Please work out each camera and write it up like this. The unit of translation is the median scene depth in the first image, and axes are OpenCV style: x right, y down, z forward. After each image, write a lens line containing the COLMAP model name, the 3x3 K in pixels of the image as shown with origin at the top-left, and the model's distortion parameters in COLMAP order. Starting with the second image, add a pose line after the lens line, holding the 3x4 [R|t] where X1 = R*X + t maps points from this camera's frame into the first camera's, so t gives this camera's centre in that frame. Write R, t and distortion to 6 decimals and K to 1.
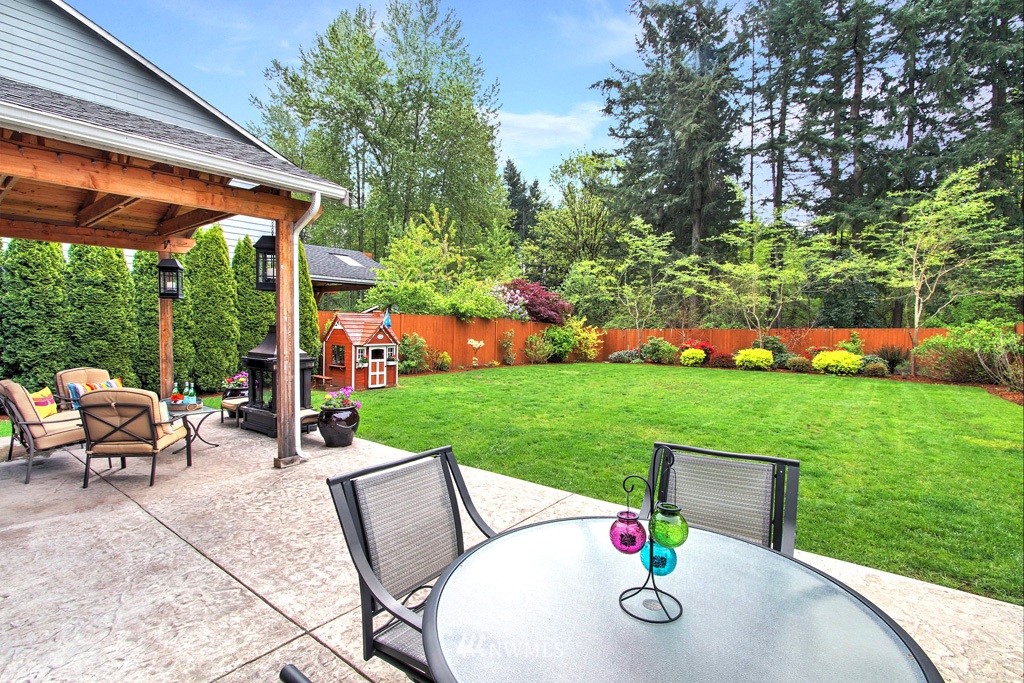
lens RADIAL K [[488.4, 0, 510.6], [0, 488.4, 353.0], [0, 0, 1]] dist [-0.006167, 0.000534]
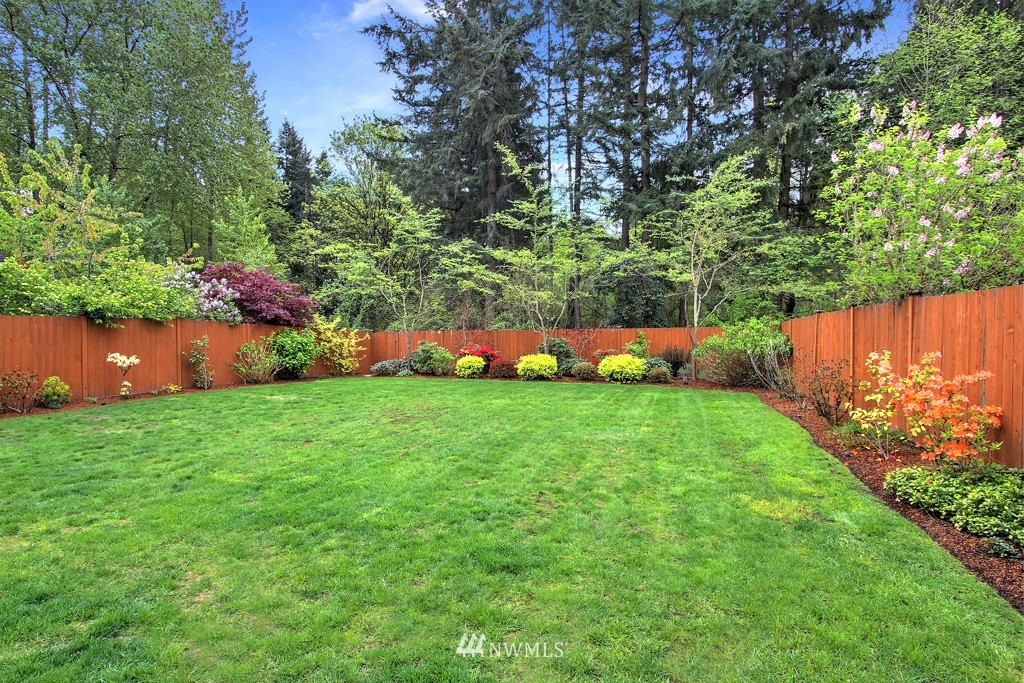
lens RADIAL K [[548.7, 0, 512.4], [0, 548.7, 365.0], [0, 0, 1]] dist [-0.002546, -0.000356]
pose [[0.934886, -0.035422, 0.353176, 0.120933], [0.030024, 0.999334, 0.020754, -0.010431], [-0.353676, -0.008799, 0.935327, 0.130774]]
